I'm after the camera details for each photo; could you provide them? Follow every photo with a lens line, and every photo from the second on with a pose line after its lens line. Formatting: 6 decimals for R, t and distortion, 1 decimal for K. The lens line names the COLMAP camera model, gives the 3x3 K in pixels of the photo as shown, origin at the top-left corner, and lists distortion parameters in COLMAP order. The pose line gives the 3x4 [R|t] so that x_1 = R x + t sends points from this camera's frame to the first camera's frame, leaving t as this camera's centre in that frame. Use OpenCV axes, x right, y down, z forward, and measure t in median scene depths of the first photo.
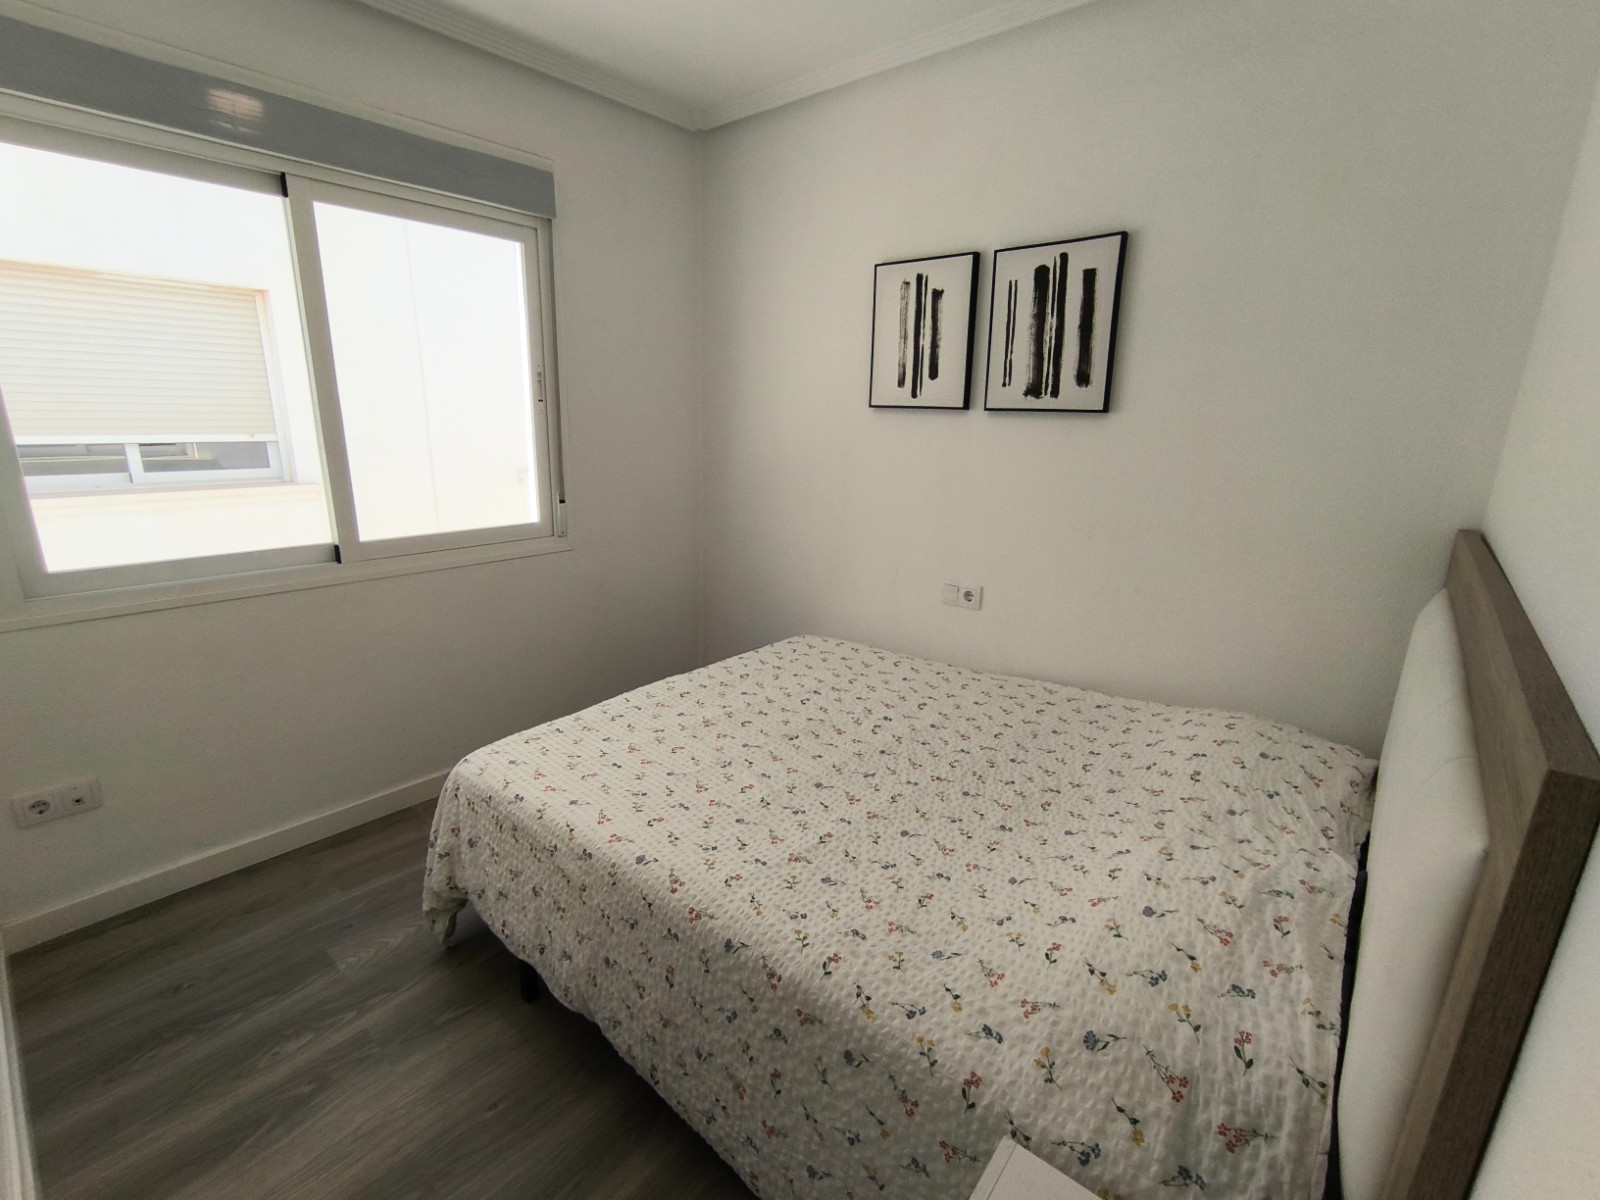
lens RADIAL K [[730.8, 0, 793.9], [0, 730.8, 602.9], [0, 0, 1]] dist [-0.069878, 0.067639]
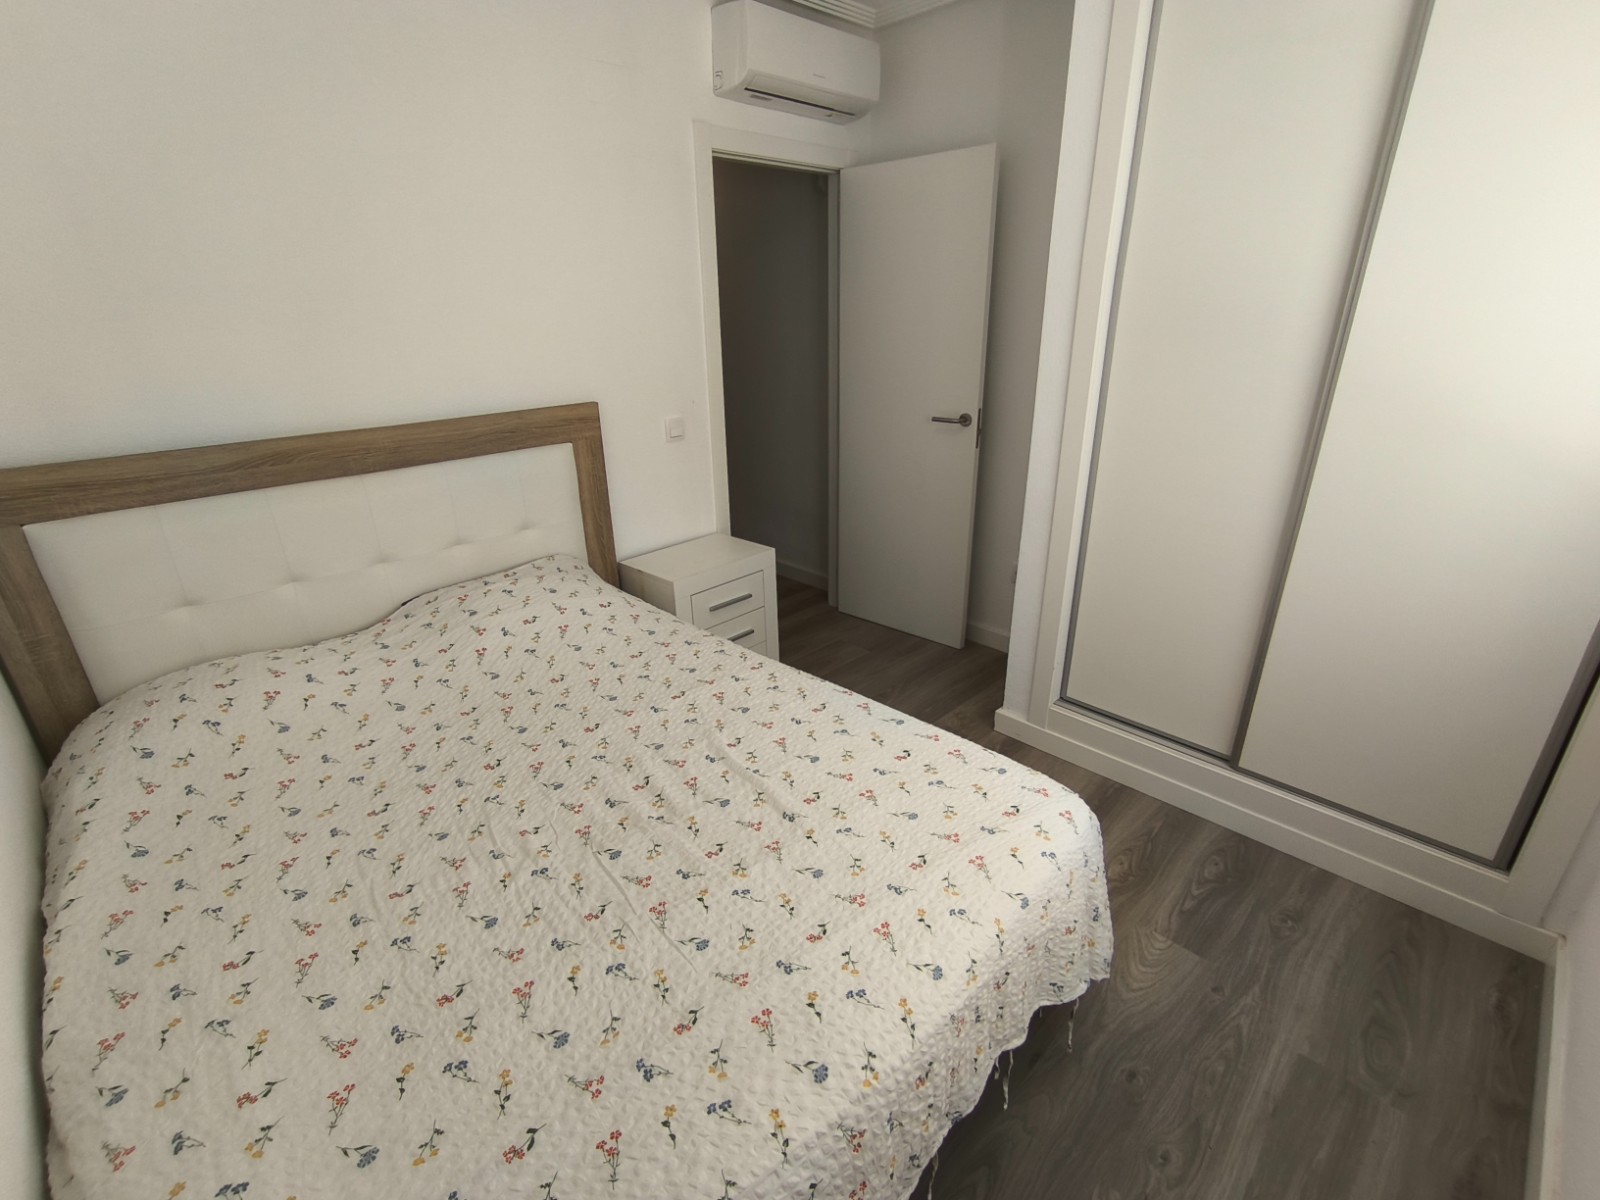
lens RADIAL K [[730.8, 0, 793.9], [0, 730.8, 602.9], [0, 0, 1]] dist [-0.069878, 0.067639]
pose [[-0.996123, -0.034539, 0.080904, -0.170193], [0.021407, 0.796877, 0.603762, -0.378066], [-0.085324, 0.603153, -0.793049, 1.299664]]
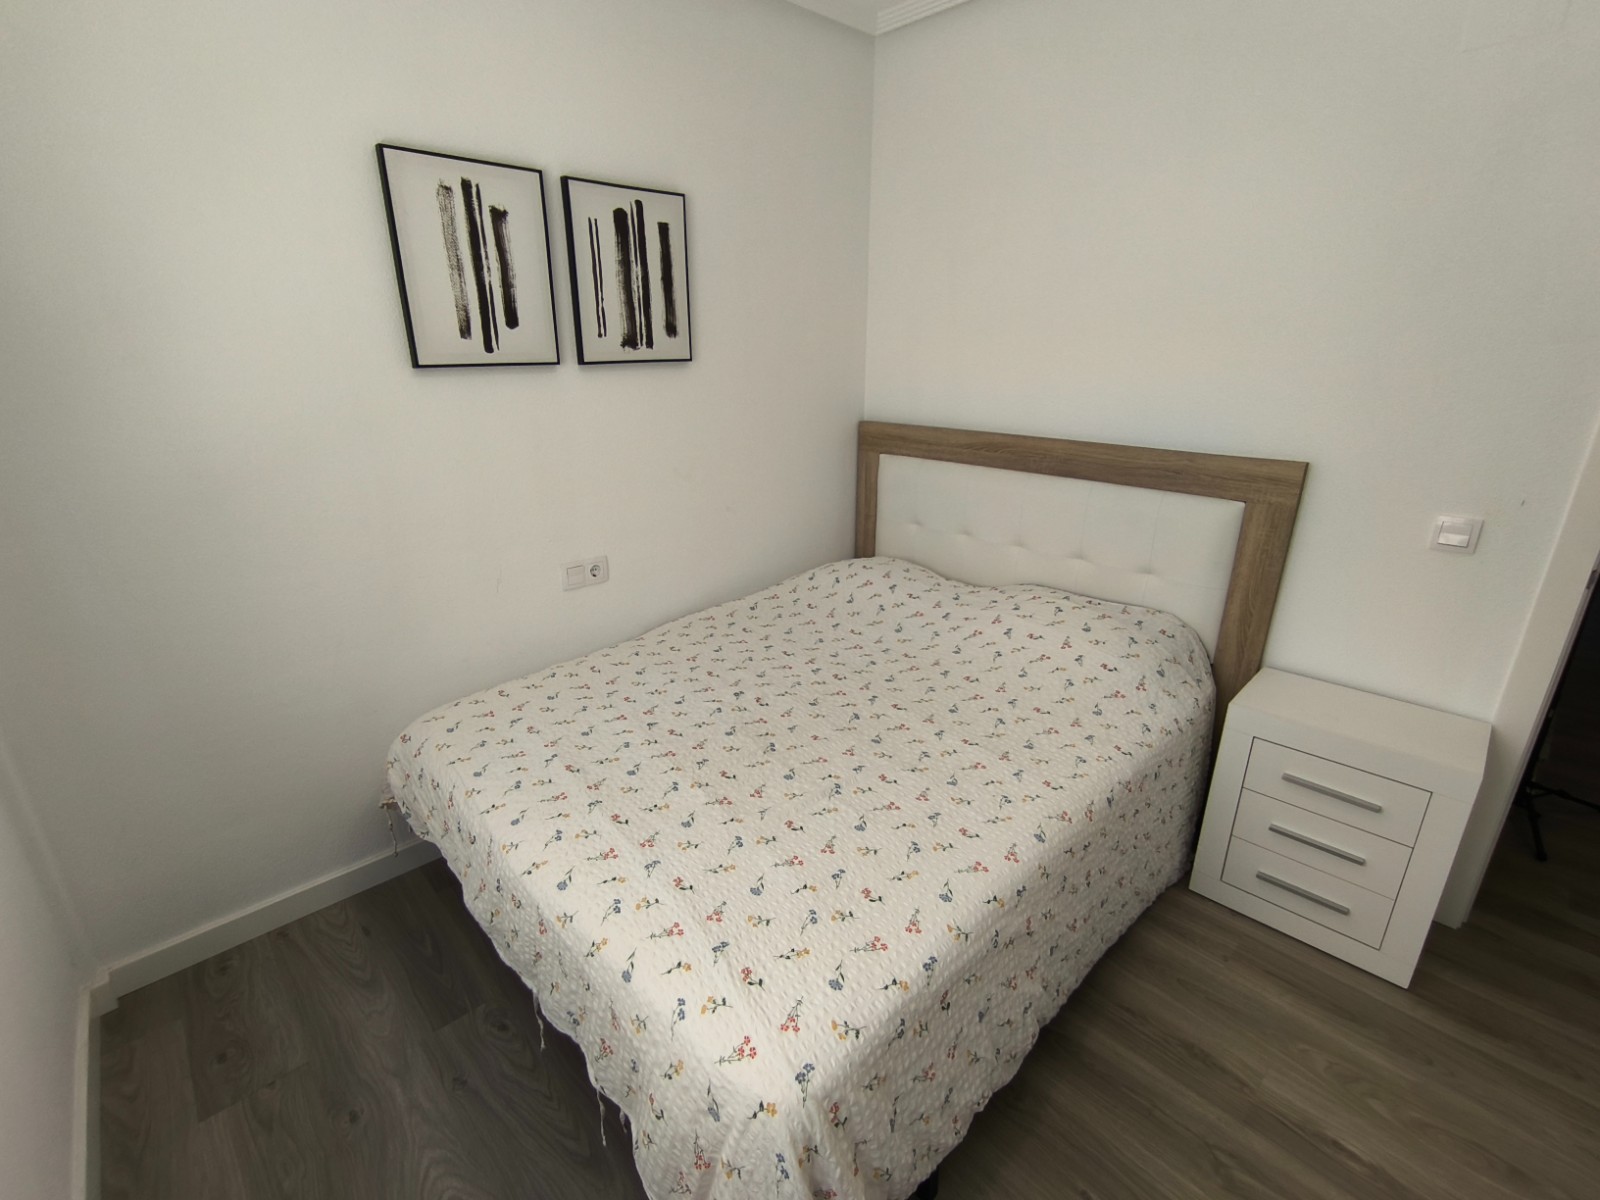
lens RADIAL K [[730.8, 0, 793.9], [0, 730.8, 602.9], [0, 0, 1]] dist [-0.069878, 0.067639]
pose [[0.103639, -0.349665, 0.931125, -0.699046], [0.256523, 0.913891, 0.314641, -0.228792], [-0.960966, 0.206246, 0.184412, 0.702463]]
